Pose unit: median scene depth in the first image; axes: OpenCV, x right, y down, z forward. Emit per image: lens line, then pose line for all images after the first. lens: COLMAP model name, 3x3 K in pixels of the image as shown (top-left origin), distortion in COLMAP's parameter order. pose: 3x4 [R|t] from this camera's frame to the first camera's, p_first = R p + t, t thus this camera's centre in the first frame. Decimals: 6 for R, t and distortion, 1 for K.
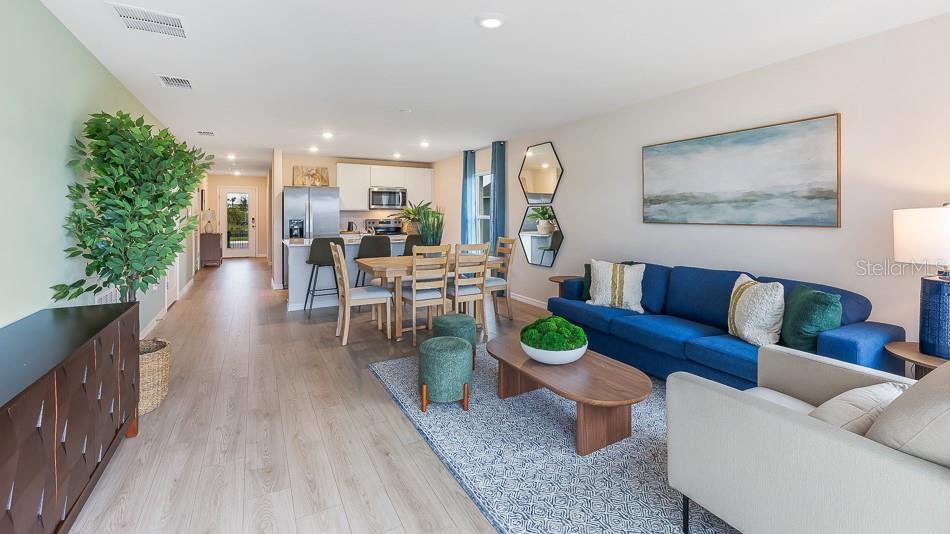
lens RADIAL K [[399.1, 0, 476.3], [0, 399.1, 264.2], [0, 0, 1]] dist [-0.001839, -0.000181]
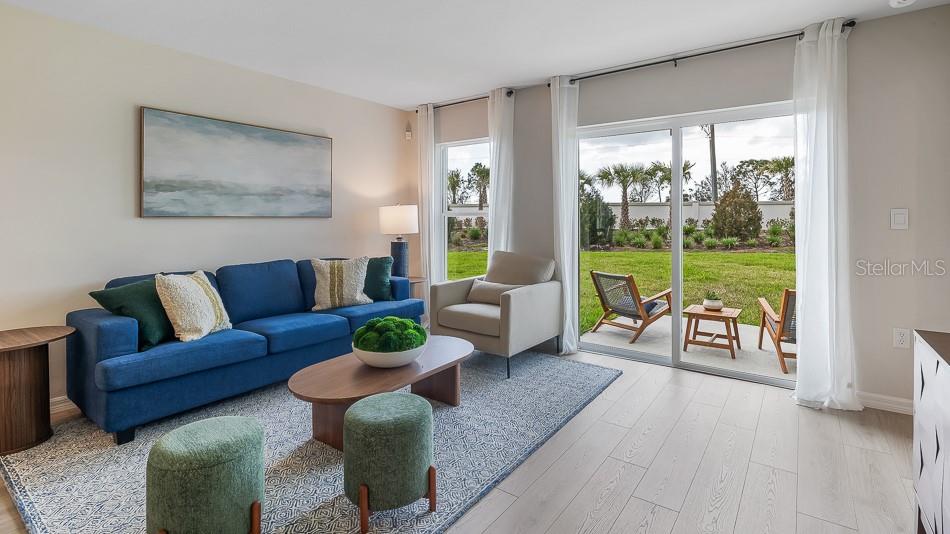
lens RADIAL K [[453.8, 0, 474.6], [0, 453.8, 269.1], [0, 0, 1]] dist [0.000418, -0.000048]
pose [[-0.420828, -0.096803, 0.901960, -0.672125], [0.117529, 0.980091, 0.160024, -0.092726], [-0.899495, 0.173349, -0.401073, 1.021720]]
